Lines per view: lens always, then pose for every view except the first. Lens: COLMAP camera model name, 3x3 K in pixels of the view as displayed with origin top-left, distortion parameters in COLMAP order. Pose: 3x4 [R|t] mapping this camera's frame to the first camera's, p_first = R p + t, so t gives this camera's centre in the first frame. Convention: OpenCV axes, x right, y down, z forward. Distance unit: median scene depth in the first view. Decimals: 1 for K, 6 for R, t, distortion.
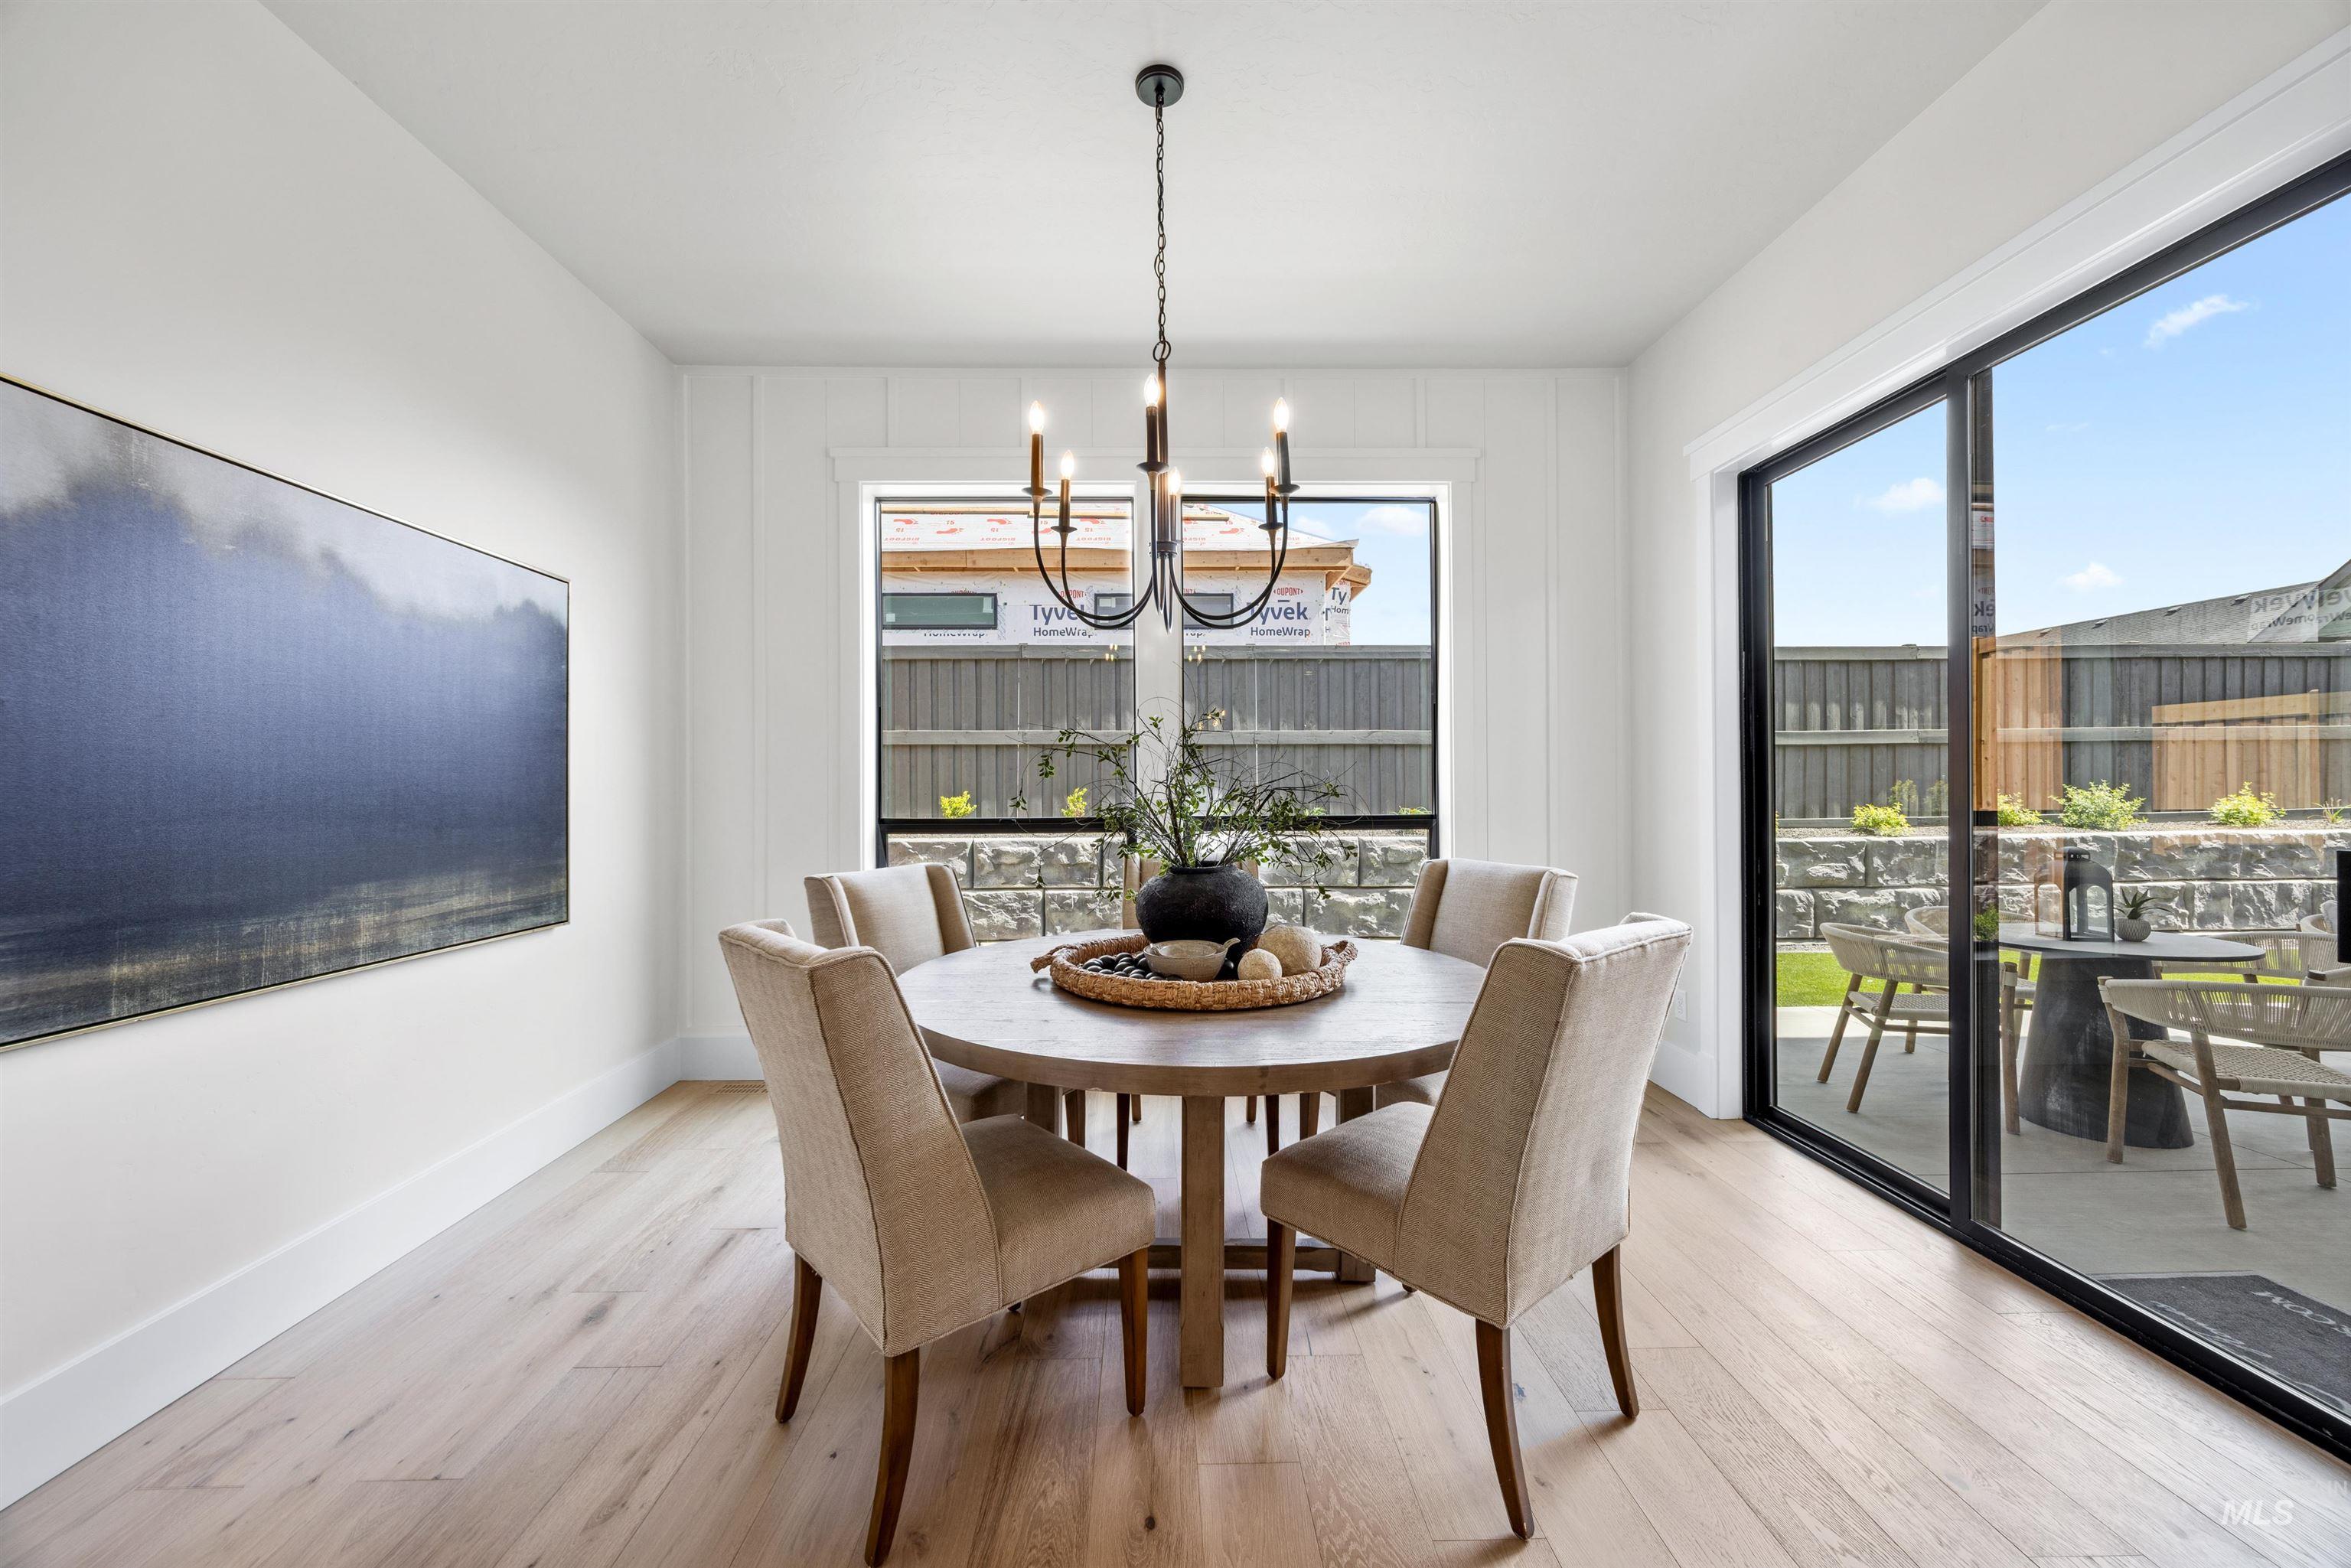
lens RADIAL K [[896.6, 0, 1178.4], [0, 896.6, 781.2], [0, 0, 1]] dist [0.000307, 0.000173]
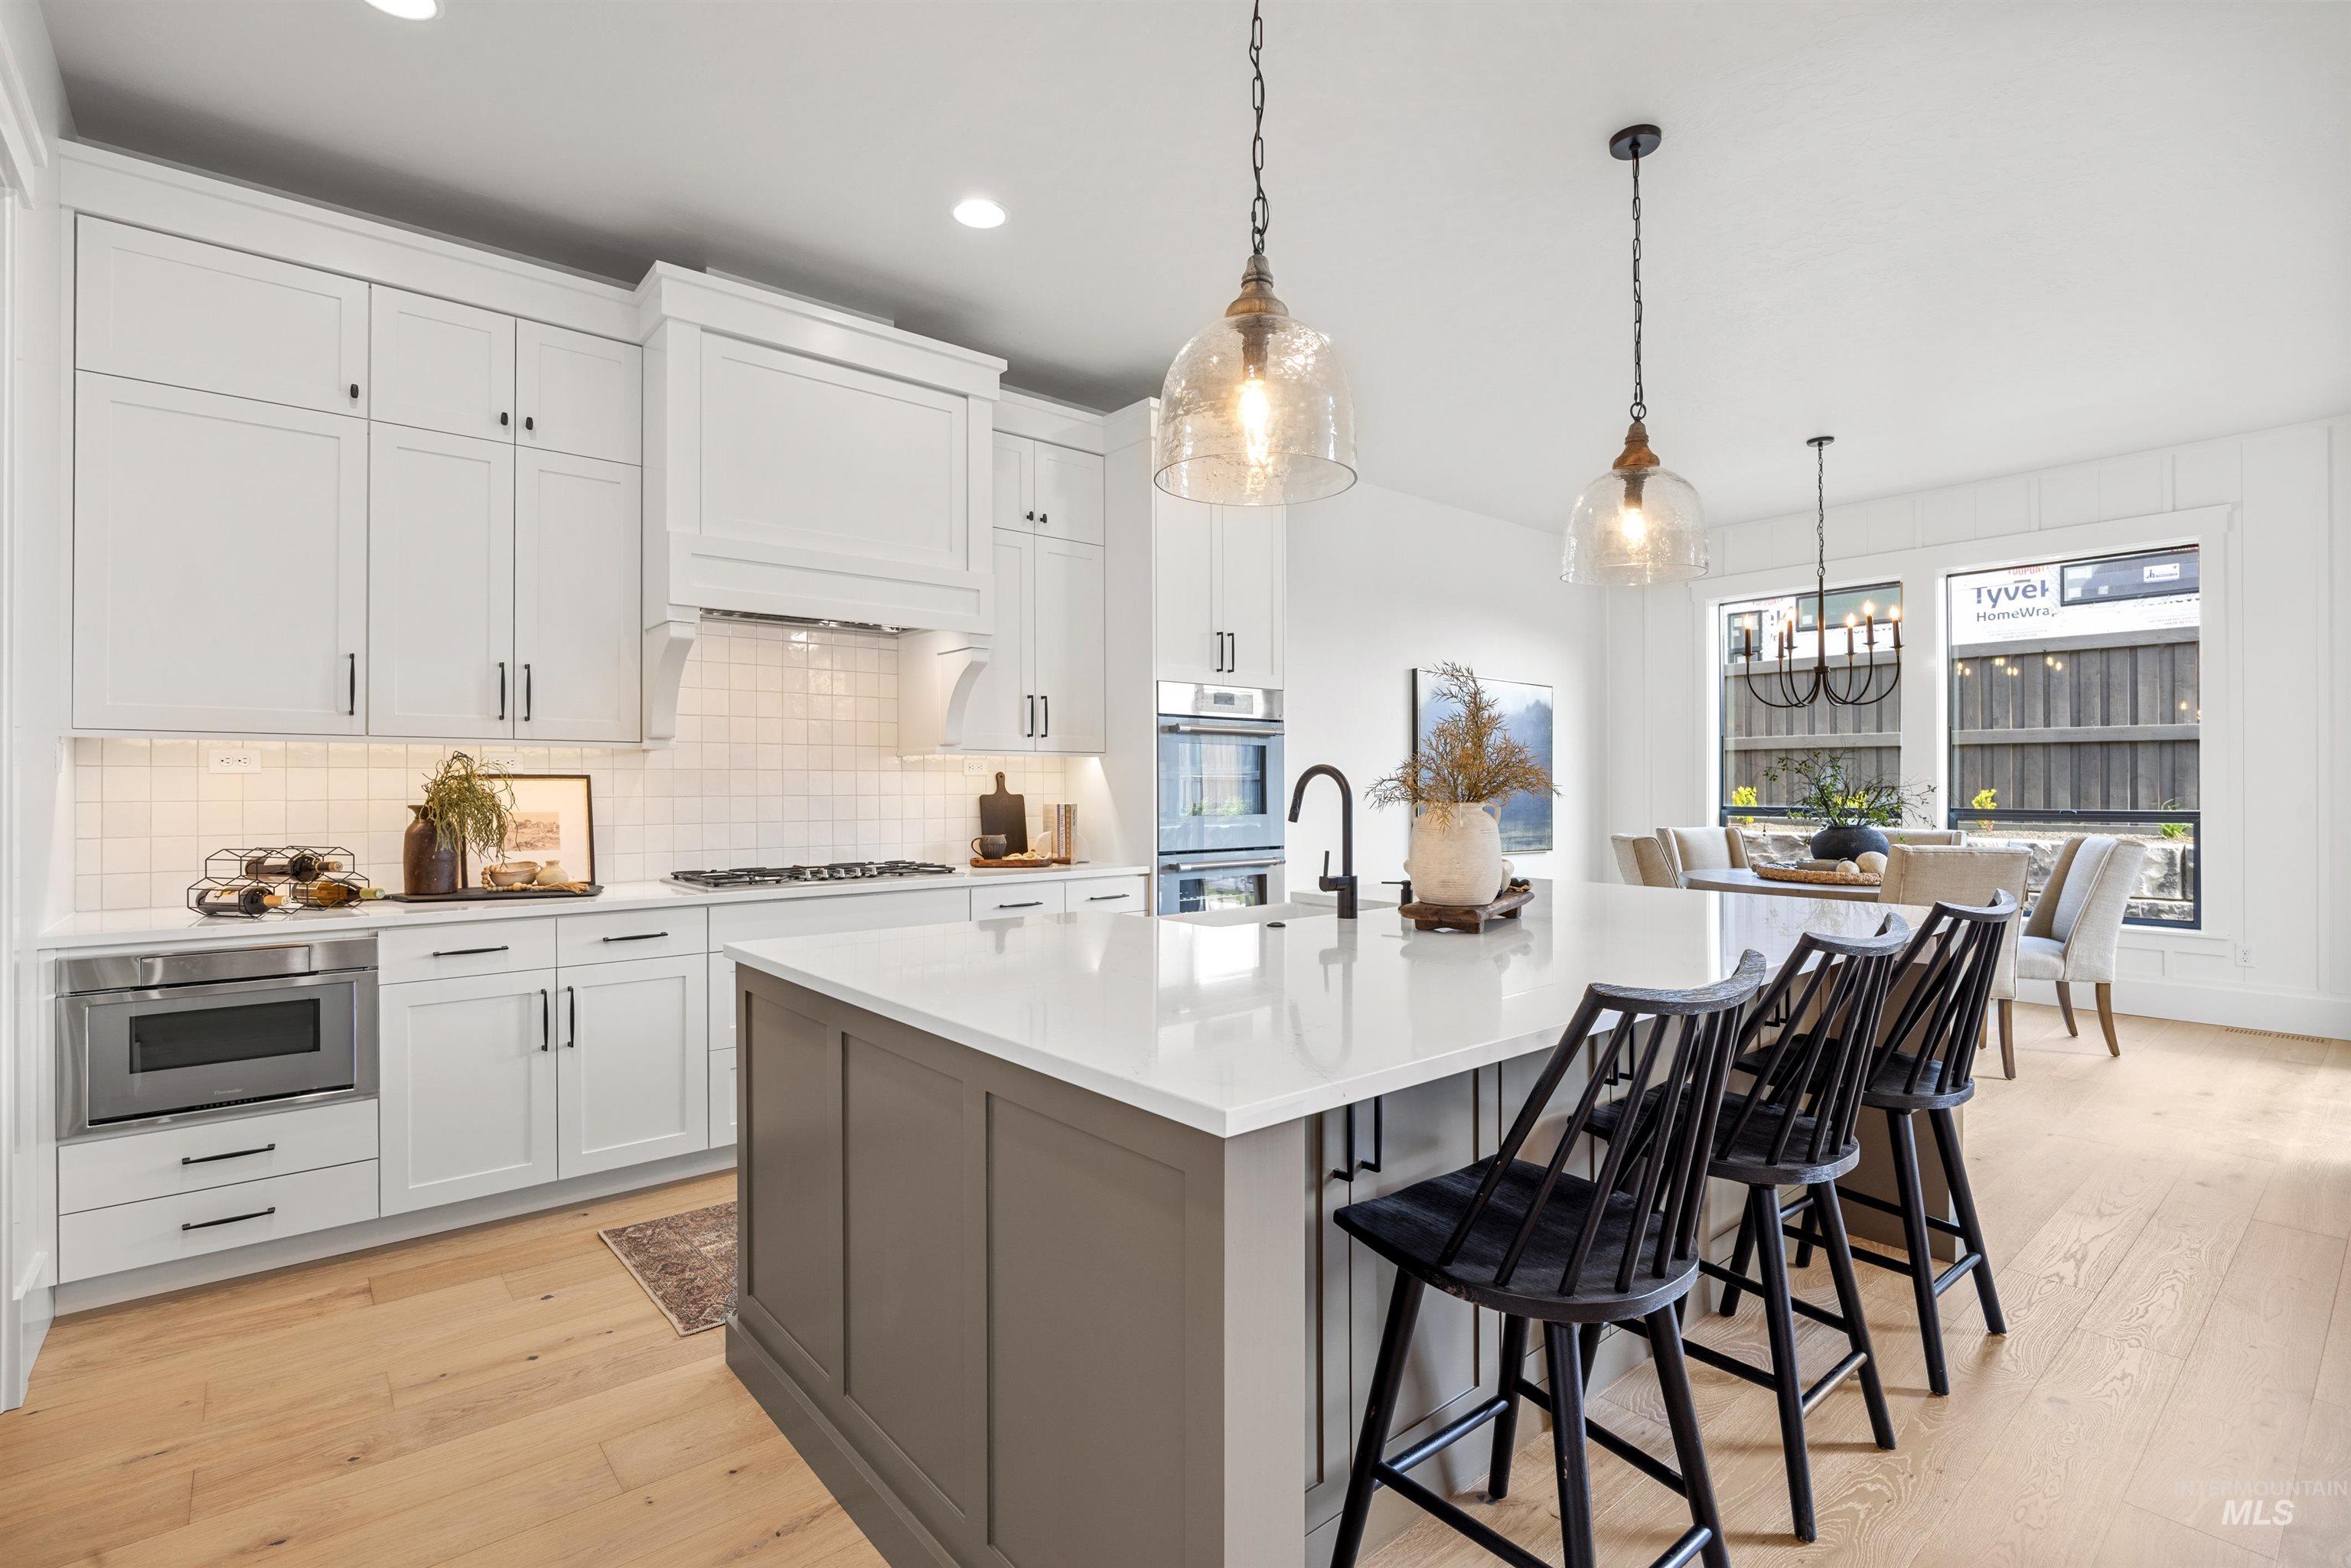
lens RADIAL K [[1080.3, 0, 1169.4], [0, 1080.3, 787.0], [0, 0, 1]] dist [0.002044, 0.000215]
pose [[0.620170, 0.004088, -0.784457, 0.559919], [0.001282, 0.999980, 0.006225, -0.004654], [0.784467, -0.004866, 0.620152, -0.951729]]
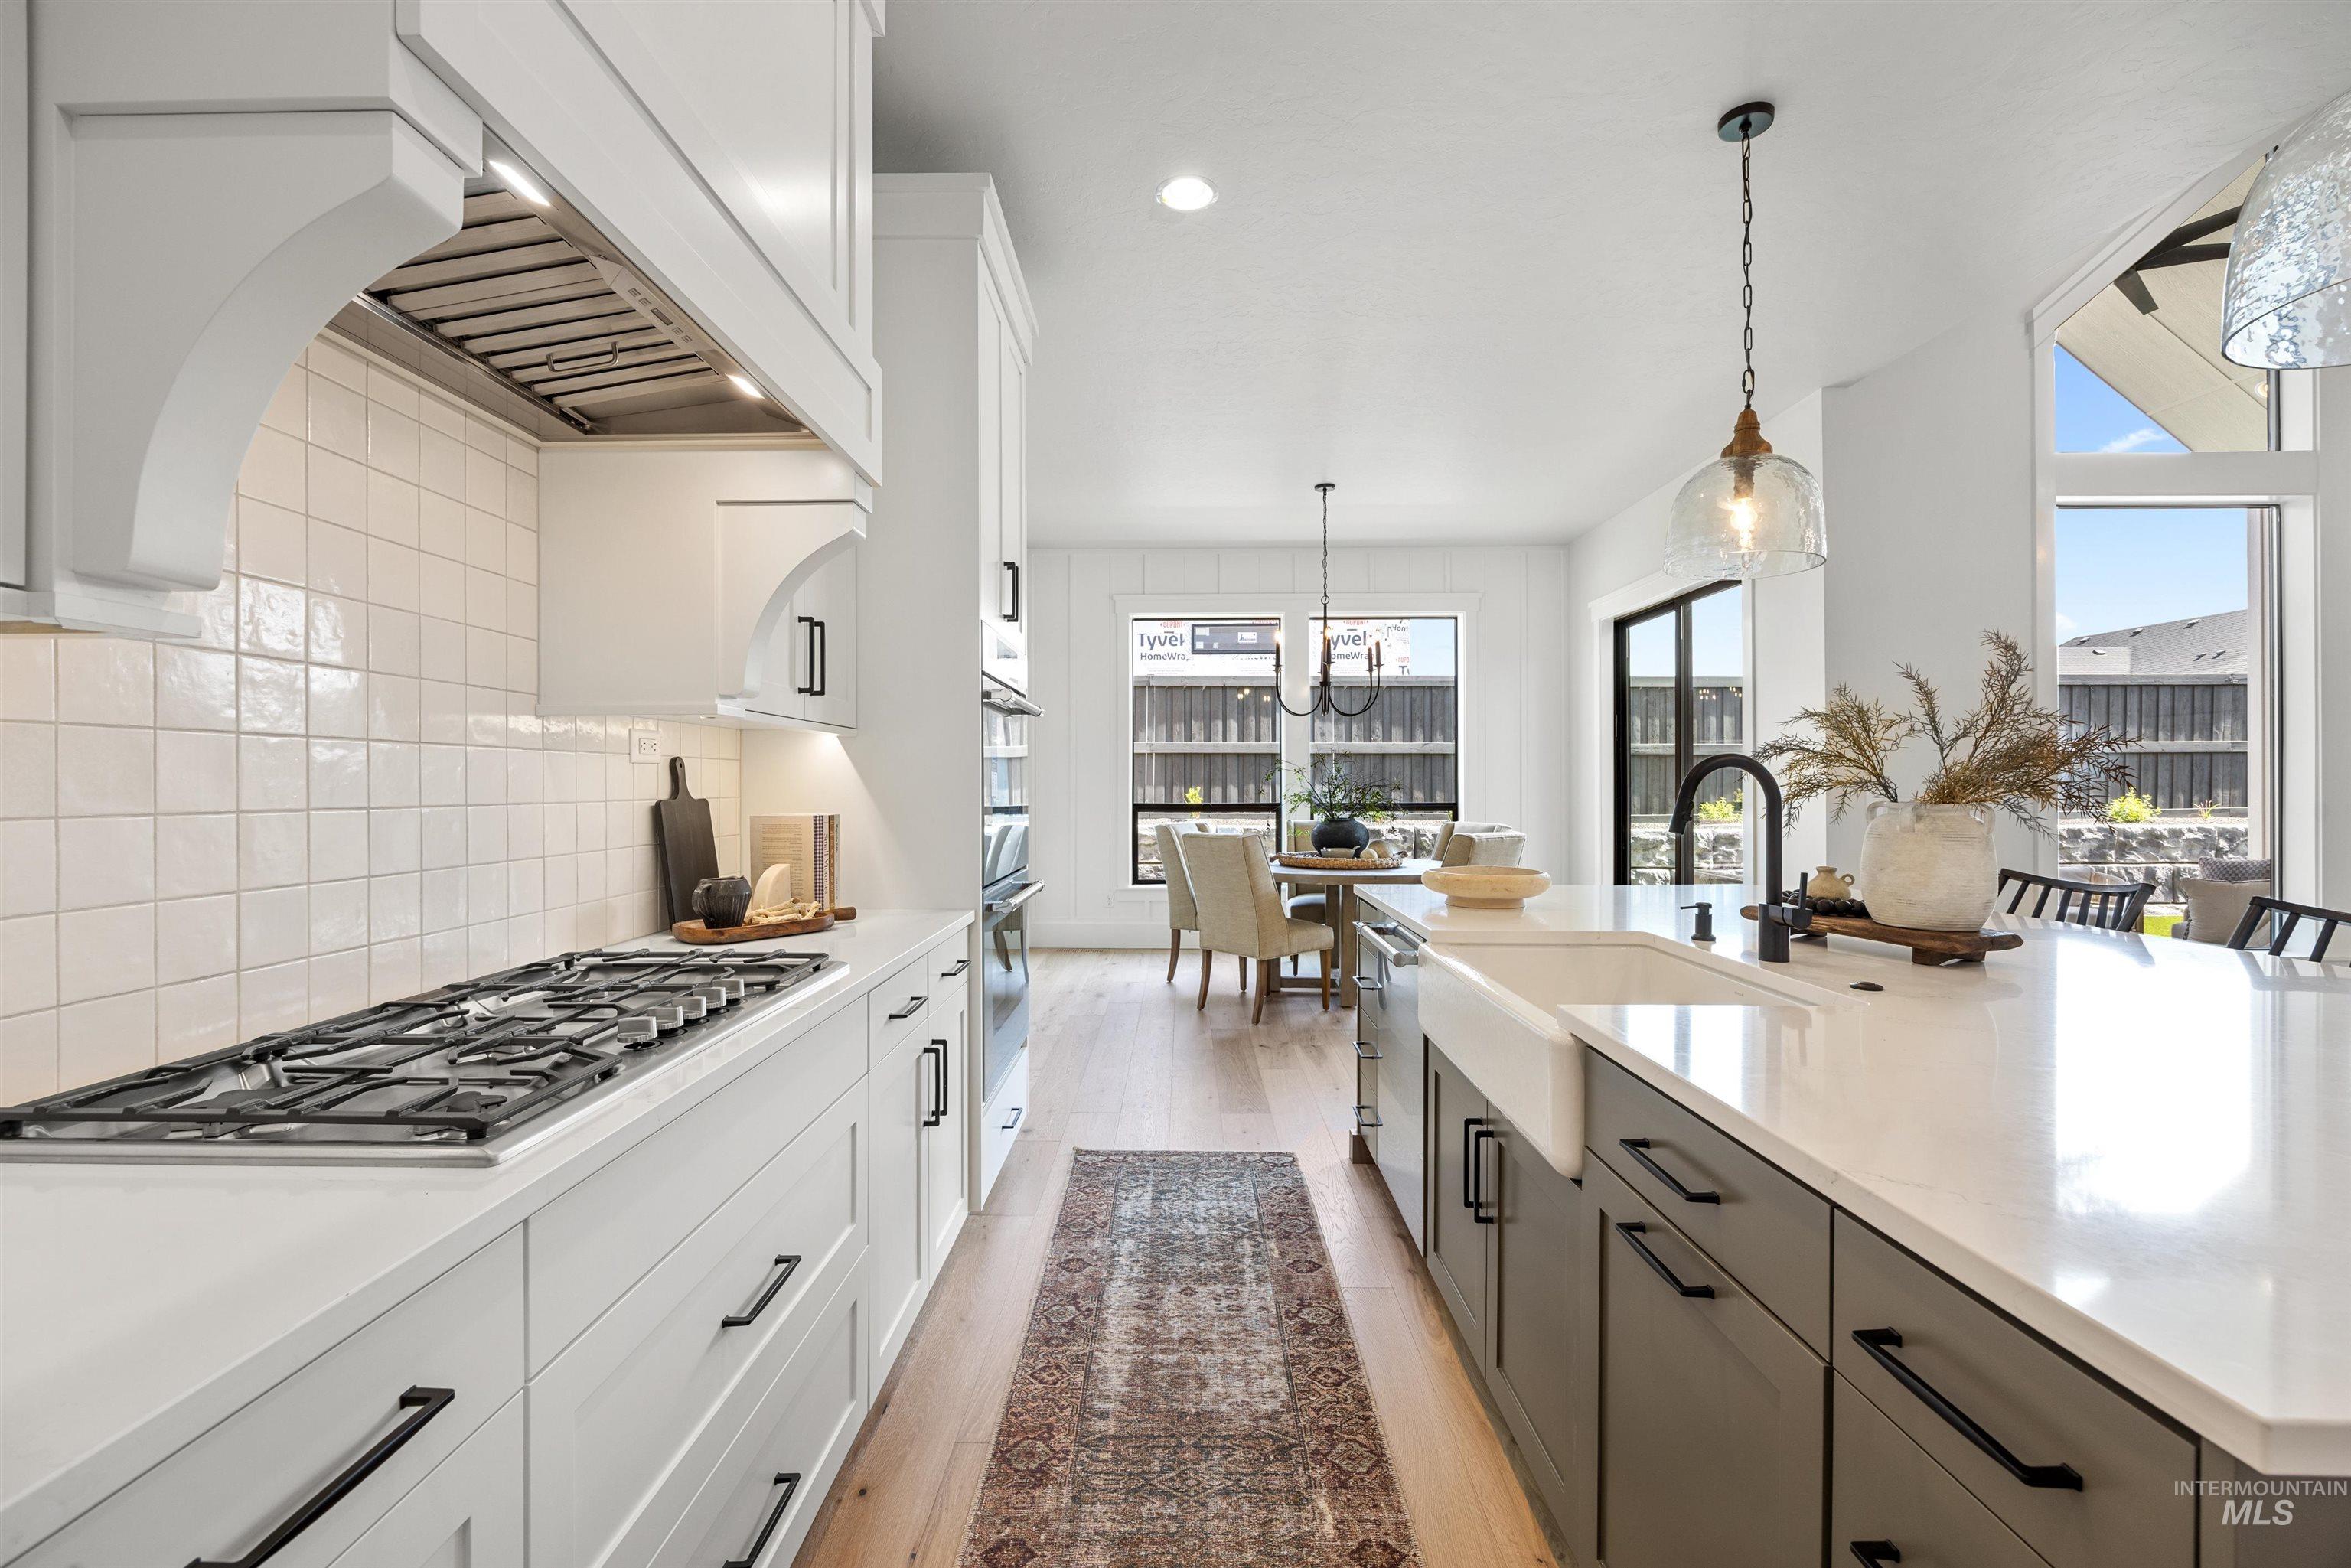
lens RADIAL K [[995.3, 0, 1180.2], [0, 995.3, 787.0], [0, 0, 1]] dist [-0.000679, -0.000092]
pose [[0.999267, 0.004290, -0.038034, -0.167989], [-0.004081, 0.999976, 0.005578, -0.000785], [0.038057, -0.005419, 0.999261, -0.920561]]
